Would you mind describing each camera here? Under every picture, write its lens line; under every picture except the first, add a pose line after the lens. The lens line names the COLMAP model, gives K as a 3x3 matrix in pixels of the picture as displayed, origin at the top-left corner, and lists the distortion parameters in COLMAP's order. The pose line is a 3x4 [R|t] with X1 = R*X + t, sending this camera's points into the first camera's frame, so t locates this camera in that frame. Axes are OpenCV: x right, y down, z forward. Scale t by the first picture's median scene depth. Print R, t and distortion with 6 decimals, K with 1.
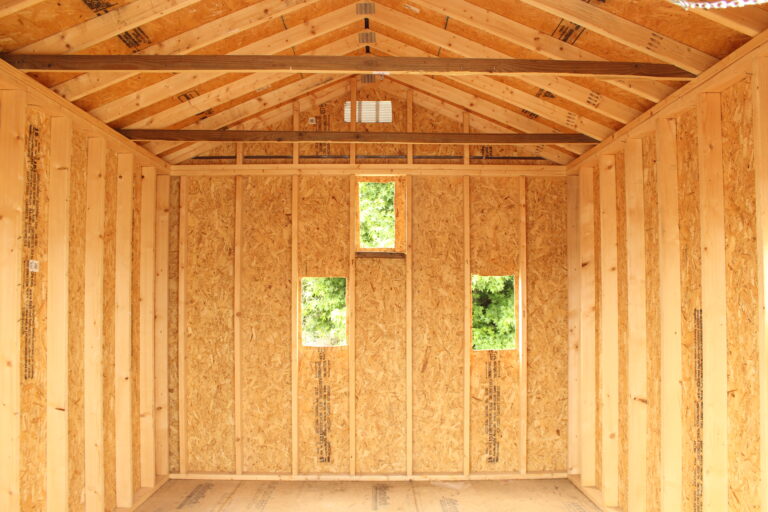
lens RADIAL K [[645.3, 0, 384.7], [0, 645.3, 257.9], [0, 0, 1]] dist [-0.142464, 0.119917]
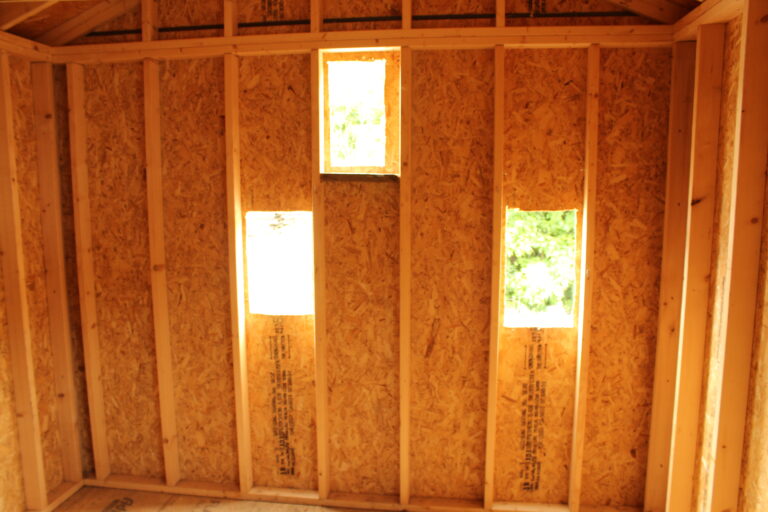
lens RADIAL K [[645.3, 0, 376.4], [0, 645.3, 272.1], [0, 0, 1]] dist [-0.142464, 0.119917]
pose [[0.989567, 0.016920, -0.143073, 0.100299], [0.009927, 0.982713, 0.184870, -0.029861], [0.143728, -0.184362, 0.972293, 0.365058]]
